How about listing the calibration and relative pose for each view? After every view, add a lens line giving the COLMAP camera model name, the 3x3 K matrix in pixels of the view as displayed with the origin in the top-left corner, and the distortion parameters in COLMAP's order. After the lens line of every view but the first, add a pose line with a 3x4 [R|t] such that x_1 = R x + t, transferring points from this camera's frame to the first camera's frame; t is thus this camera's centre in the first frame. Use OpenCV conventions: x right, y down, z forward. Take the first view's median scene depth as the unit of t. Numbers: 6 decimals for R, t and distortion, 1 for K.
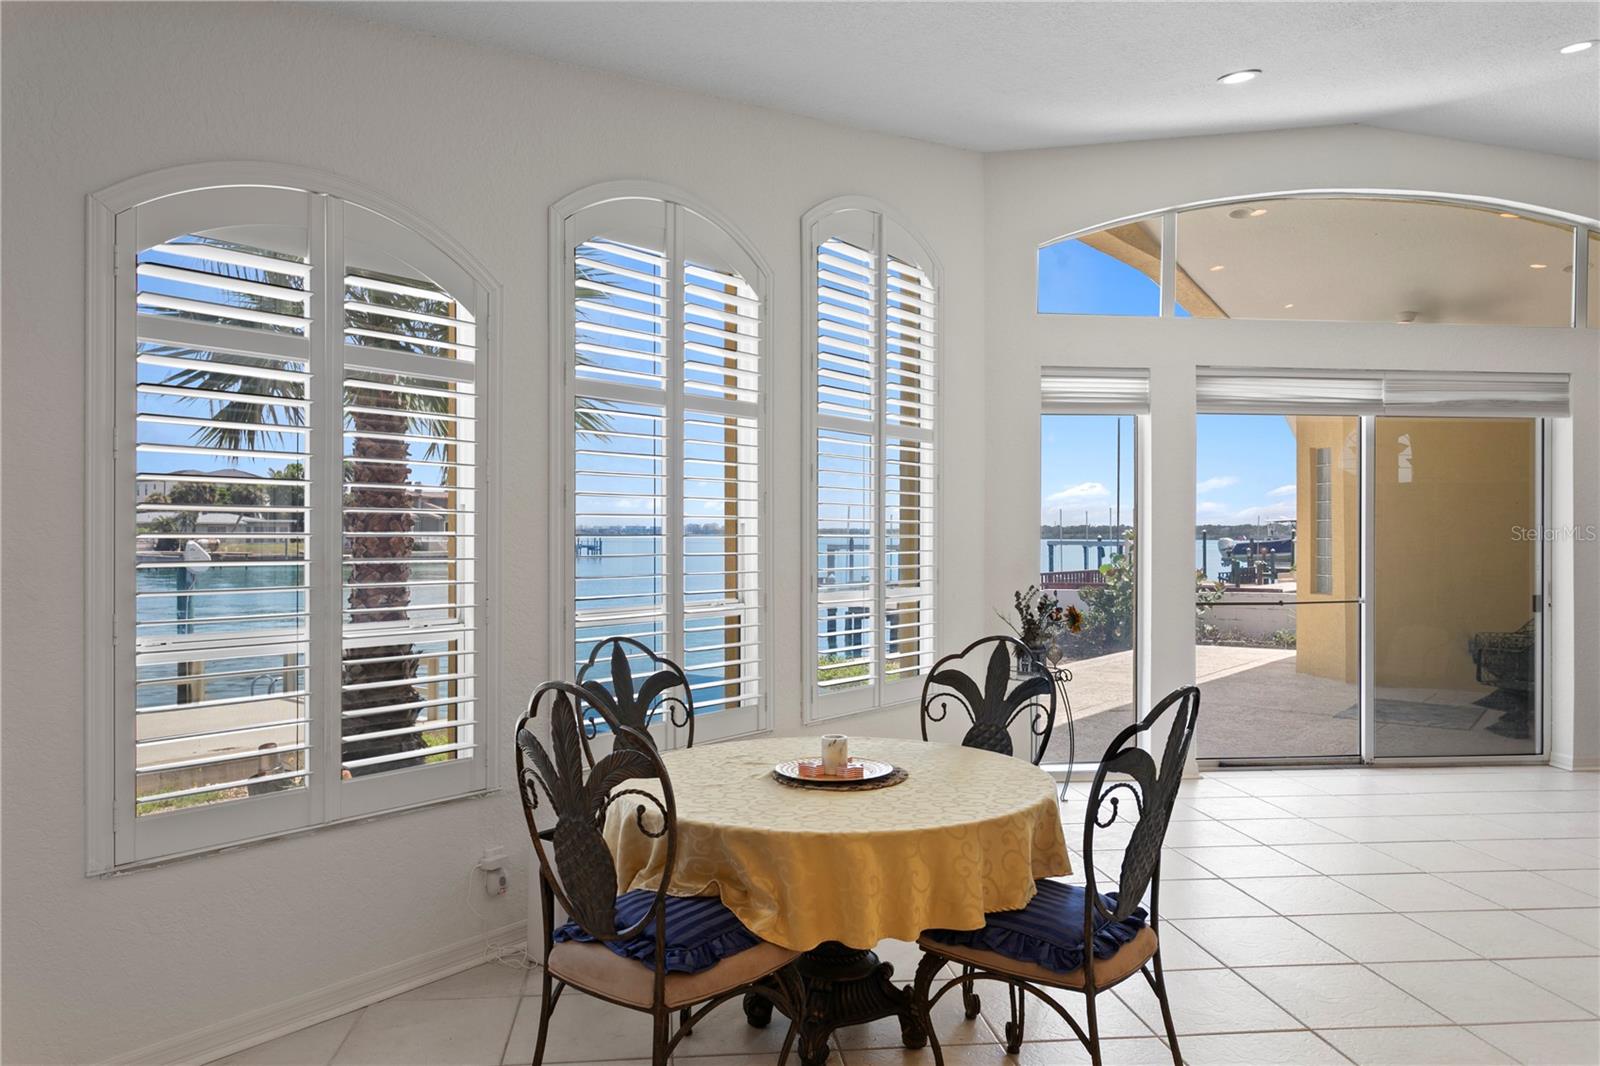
lens RADIAL K [[1125.9, 0, 810.1], [0, 1125.9, 526.3], [0, 0, 1]] dist [0.007408, 0.004696]
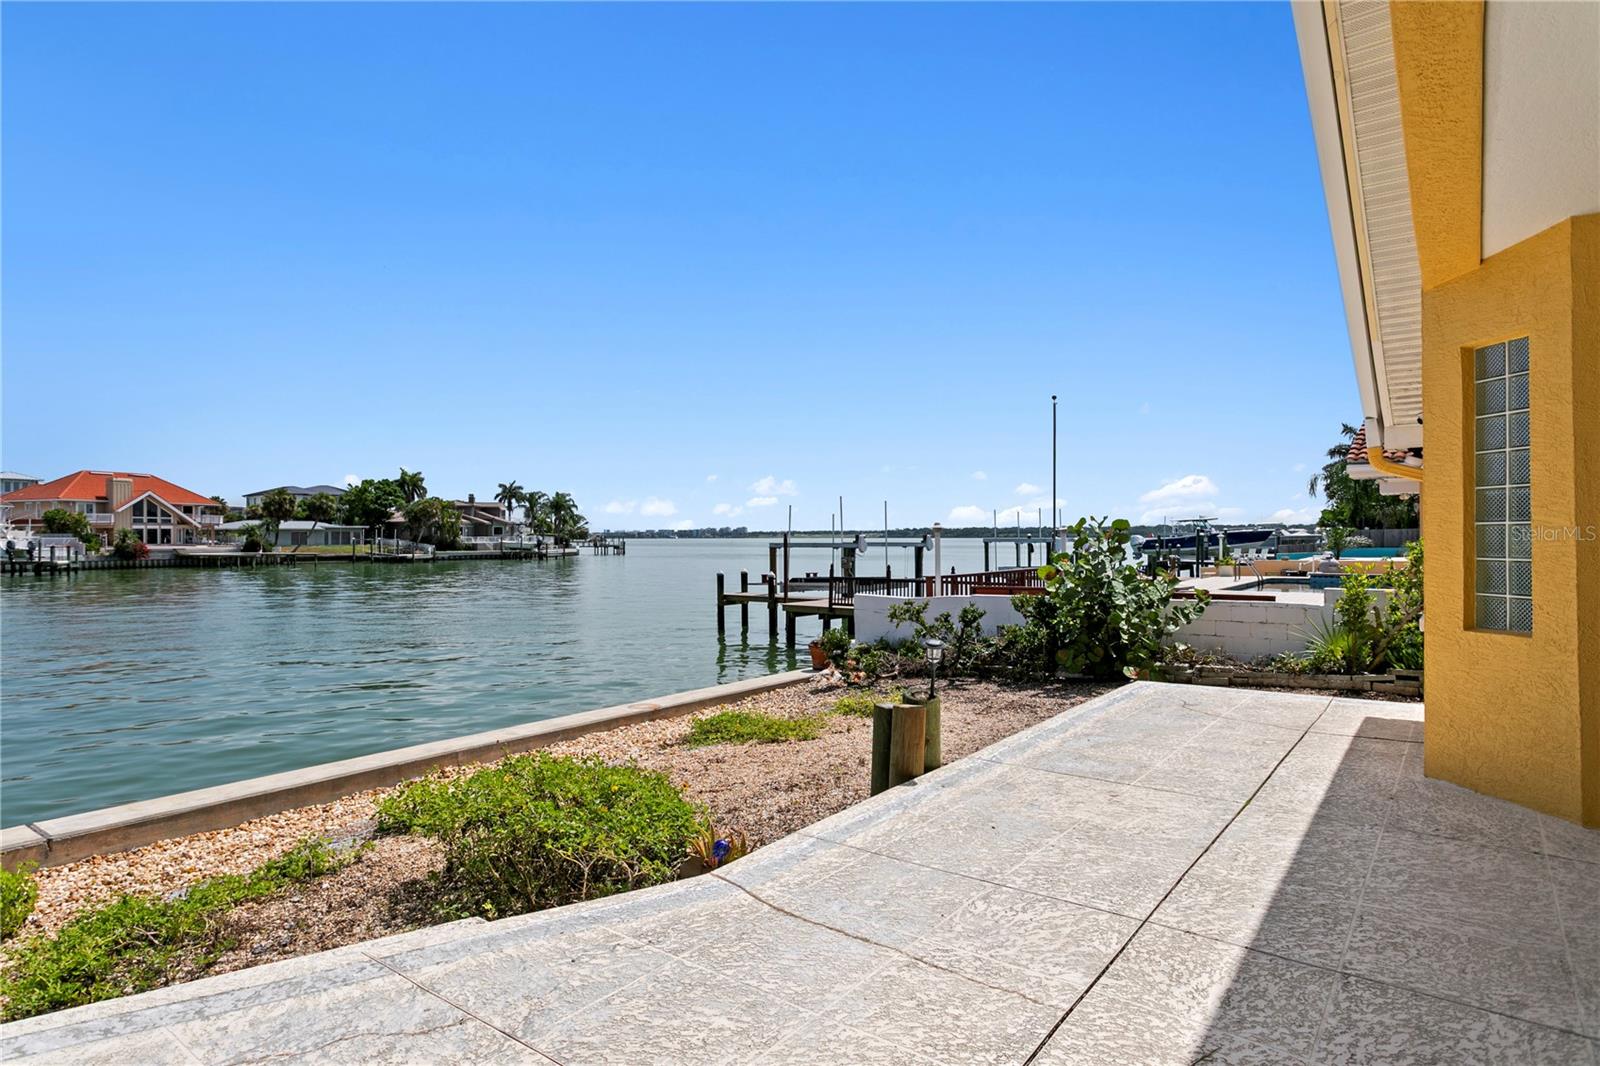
lens RADIAL K [[864.9, 0, 800.5], [0, 864.9, 534.5], [0, 0, 1]] dist [-0.001878, 0.001234]
pose [[0.999975, -0.005198, -0.004844, 0.168913], [0.005226, 0.999970, 0.005727, 0.014425], [0.004814, -0.005752, 0.999972, 0.710146]]
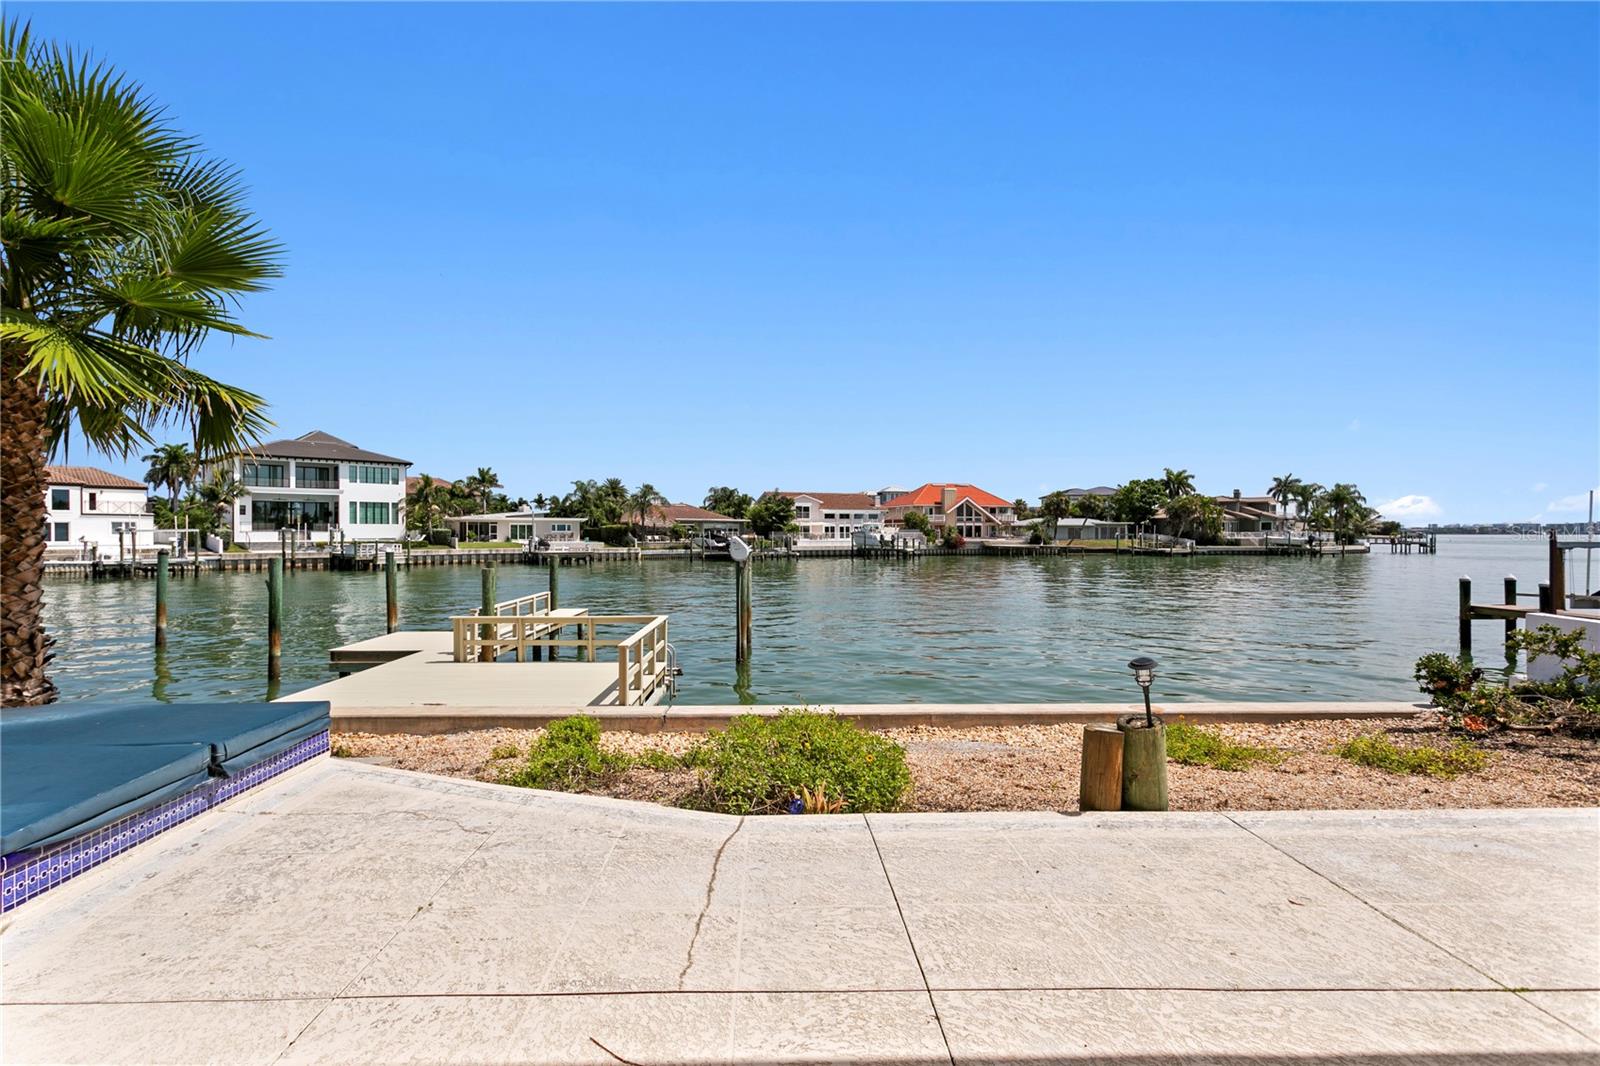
lens RADIAL K [[807.7, 0, 770.1], [0, 807.7, 539.7], [0, 0, 1]] dist [-0.008965, 0.004010]
pose [[0.610173, 0.003945, -0.792258, 0.471079], [0.008021, 0.999906, 0.011157, 0.018904], [0.792228, -0.013163, 0.610084, 0.852794]]
